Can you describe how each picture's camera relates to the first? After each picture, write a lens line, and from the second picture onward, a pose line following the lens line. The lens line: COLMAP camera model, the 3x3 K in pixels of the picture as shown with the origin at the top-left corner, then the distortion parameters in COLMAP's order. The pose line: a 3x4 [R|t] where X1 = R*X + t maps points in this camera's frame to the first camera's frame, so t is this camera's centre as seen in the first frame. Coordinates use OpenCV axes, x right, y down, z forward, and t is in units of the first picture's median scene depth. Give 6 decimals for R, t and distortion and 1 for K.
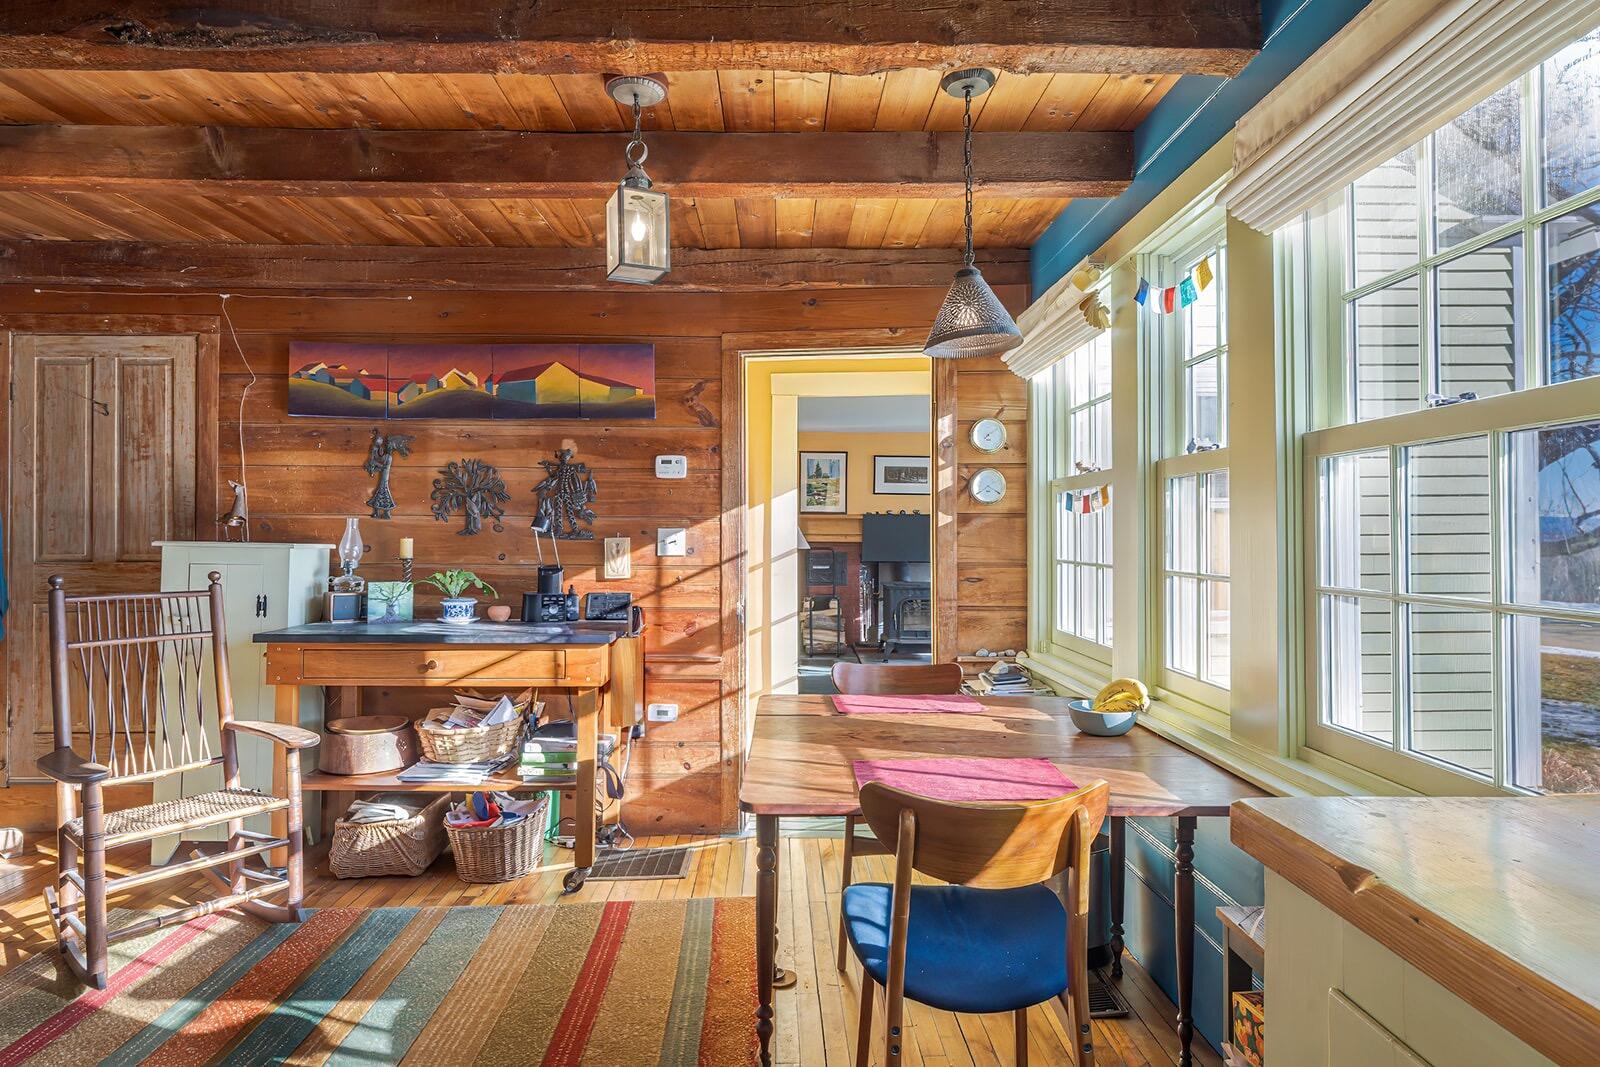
lens RADIAL K [[858.7, 0, 803.5], [0, 858.7, 528.7], [0, 0, 1]] dist [0.003647, -0.000039]
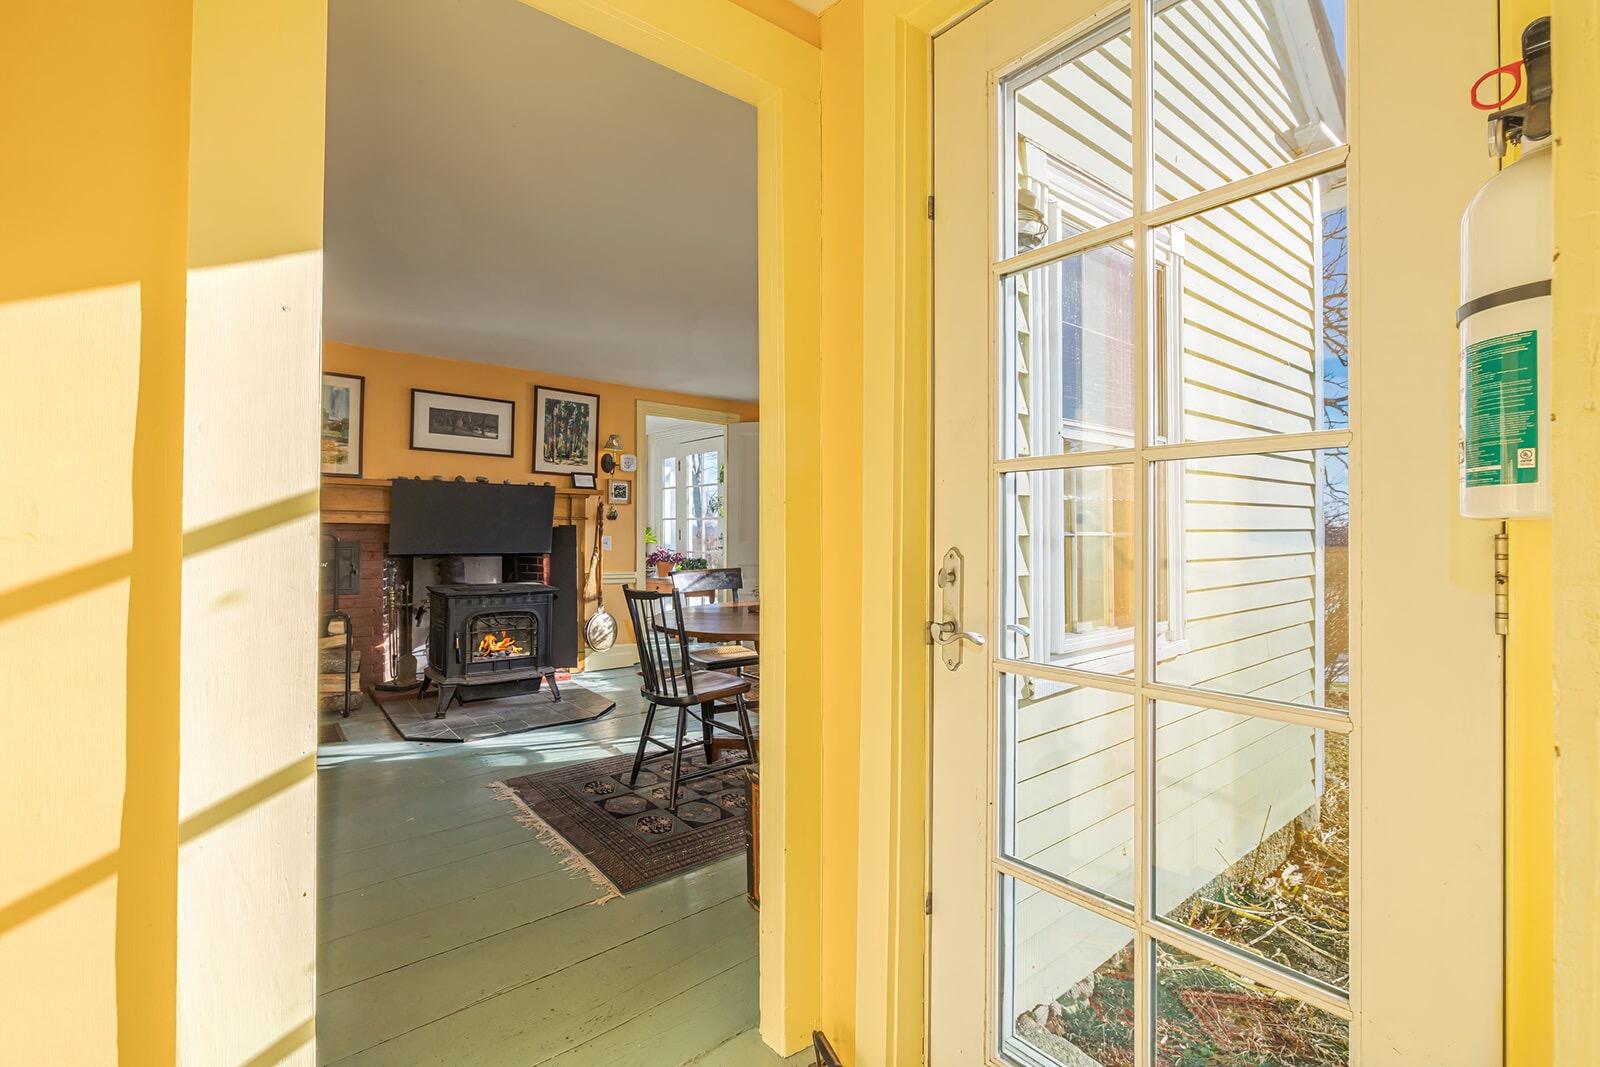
lens RADIAL K [[714.4, 0, 797.1], [0, 714.4, 526.4], [0, 0, 1]] dist [-0.007623, 0.000045]
pose [[0.792818, 0.008082, 0.609404, -0.012747], [-0.008710, 0.999960, -0.001930, 0.015890], [-0.609396, -0.003778, 0.792857, 0.405252]]
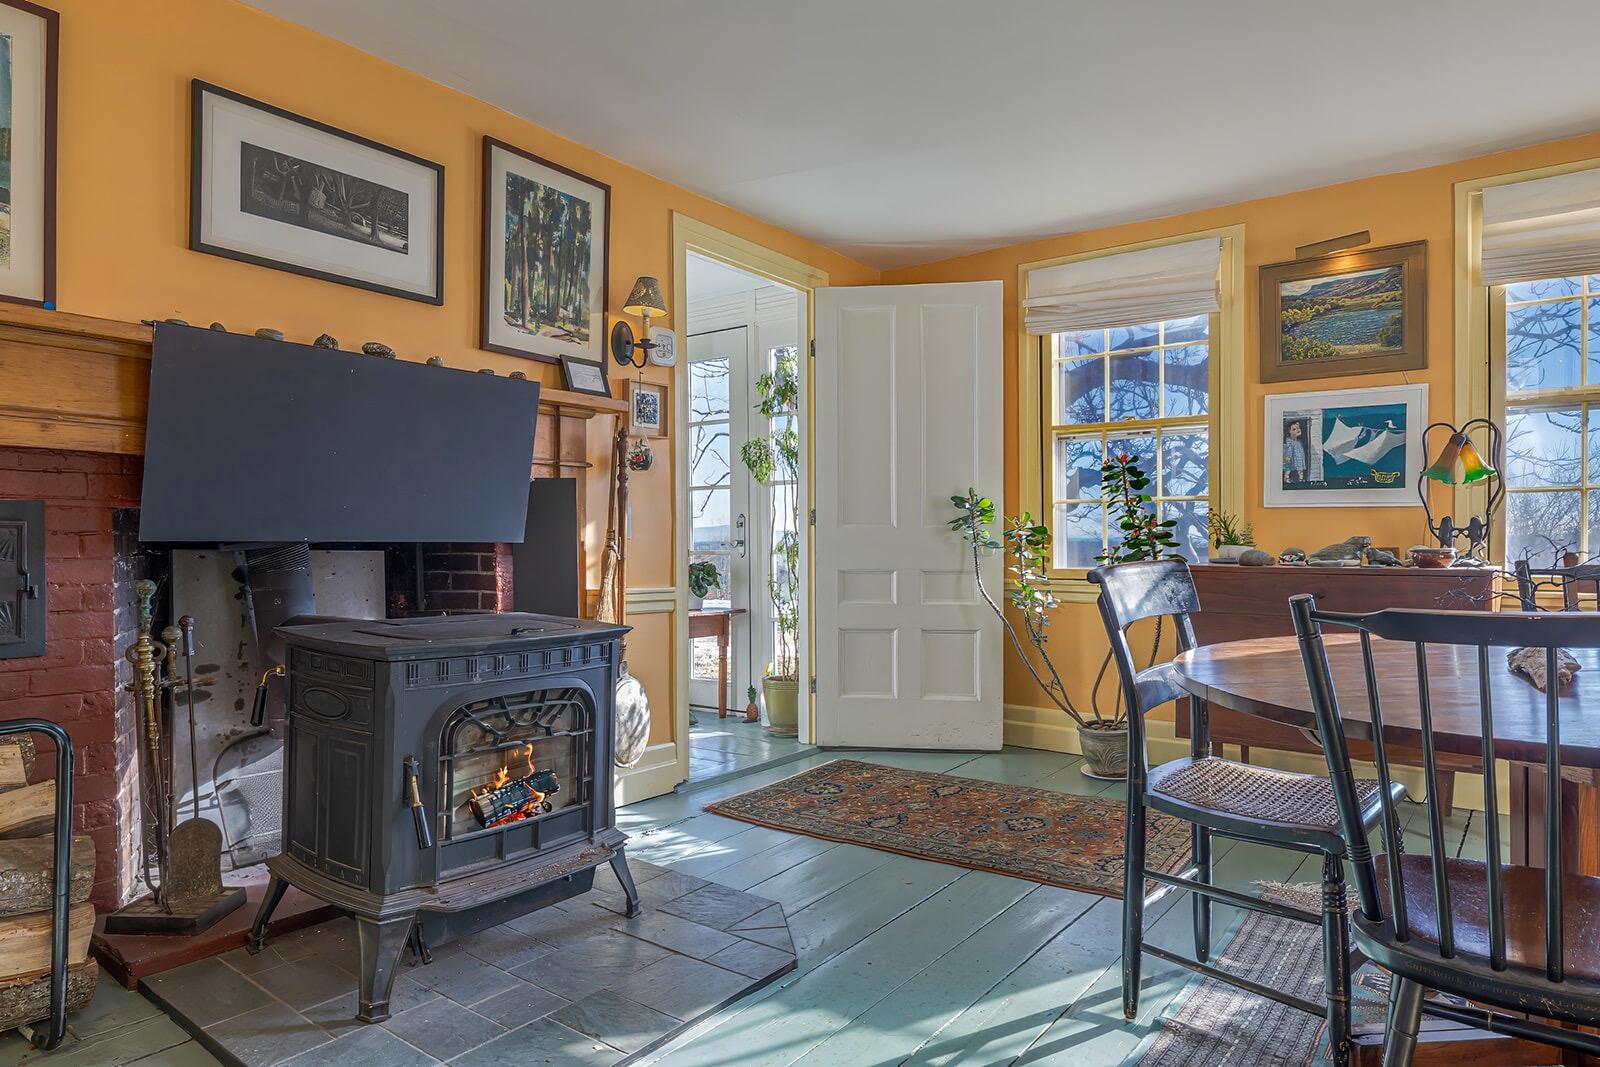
lens RADIAL K [[988.1, 0, 788.7], [0, 988.1, 549.0], [0, 0, 1]] dist [-0.004720, -0.002004]
pose [[0.630215, -0.006072, 0.776397, -0.022727], [-0.003235, 0.999940, 0.010447, 0.036936], [-0.776414, -0.009095, 0.630158, 0.710509]]
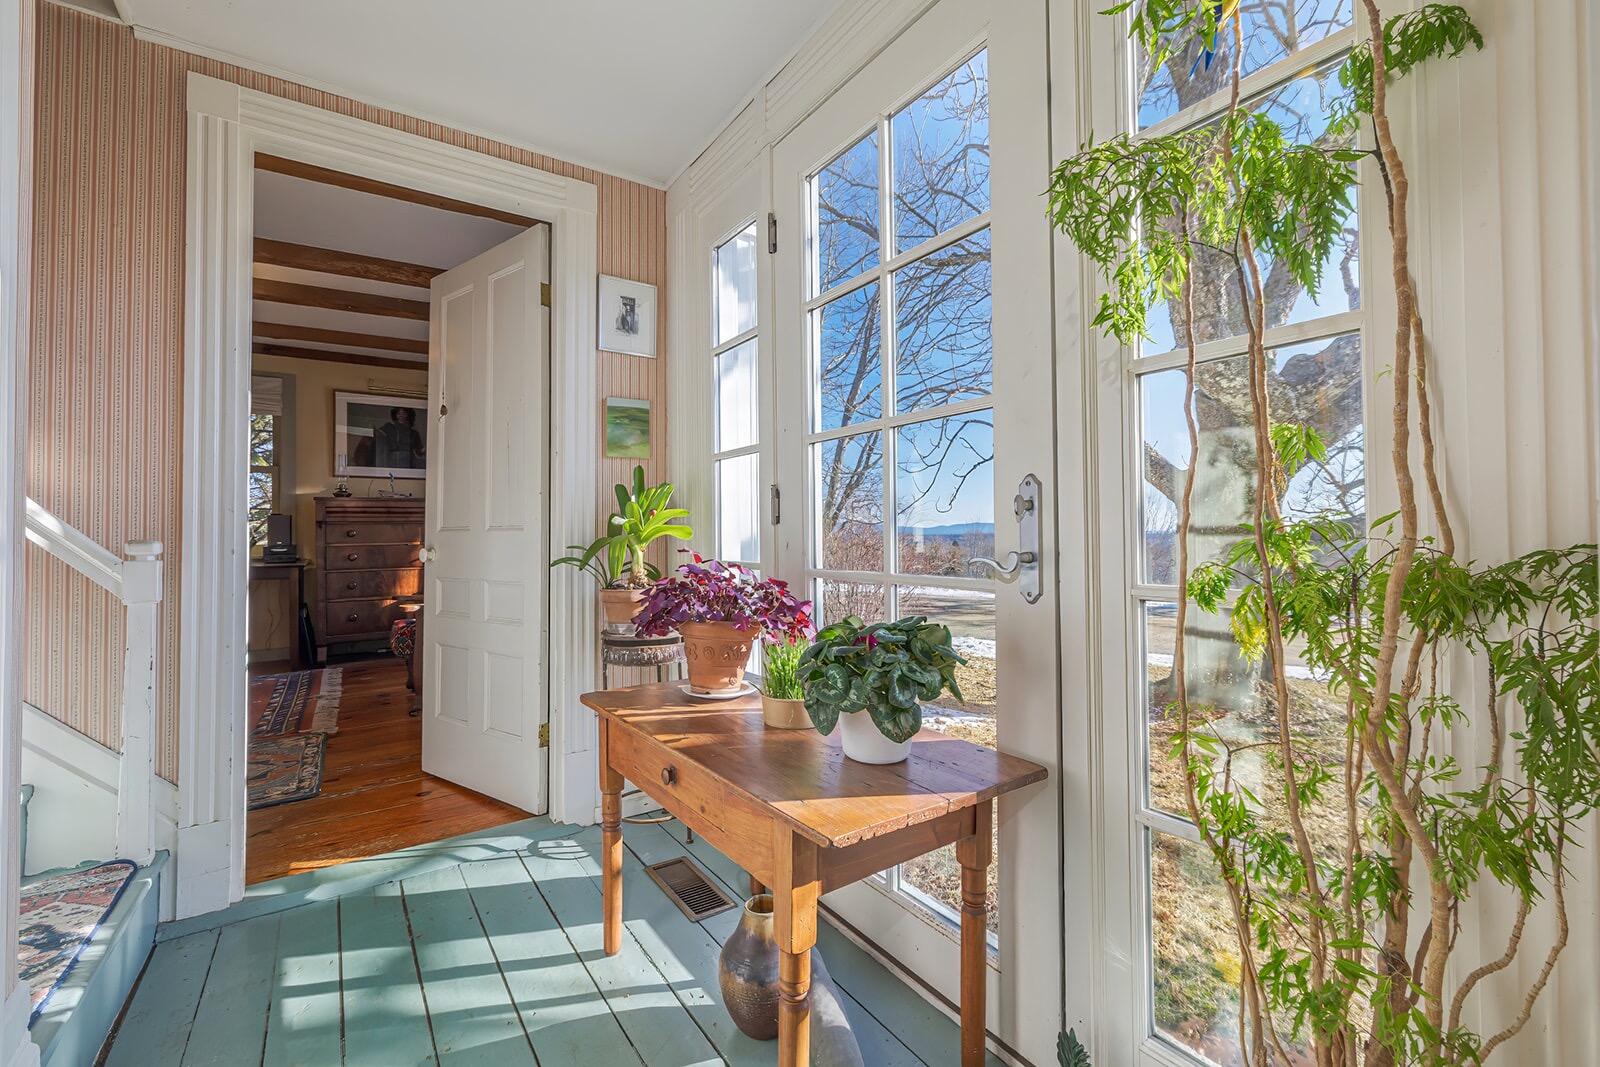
lens RADIAL K [[675.3, 0, 794.7], [0, 675.3, 525.2], [0, 0, 1]] dist [-0.002042, 0.000975]
pose [[0.847477, 0.004635, 0.530811, 0.303676], [-0.001838, 0.999982, -0.005796, 0.033728], [-0.530828, 0.003936, 0.847470, 1.012552]]
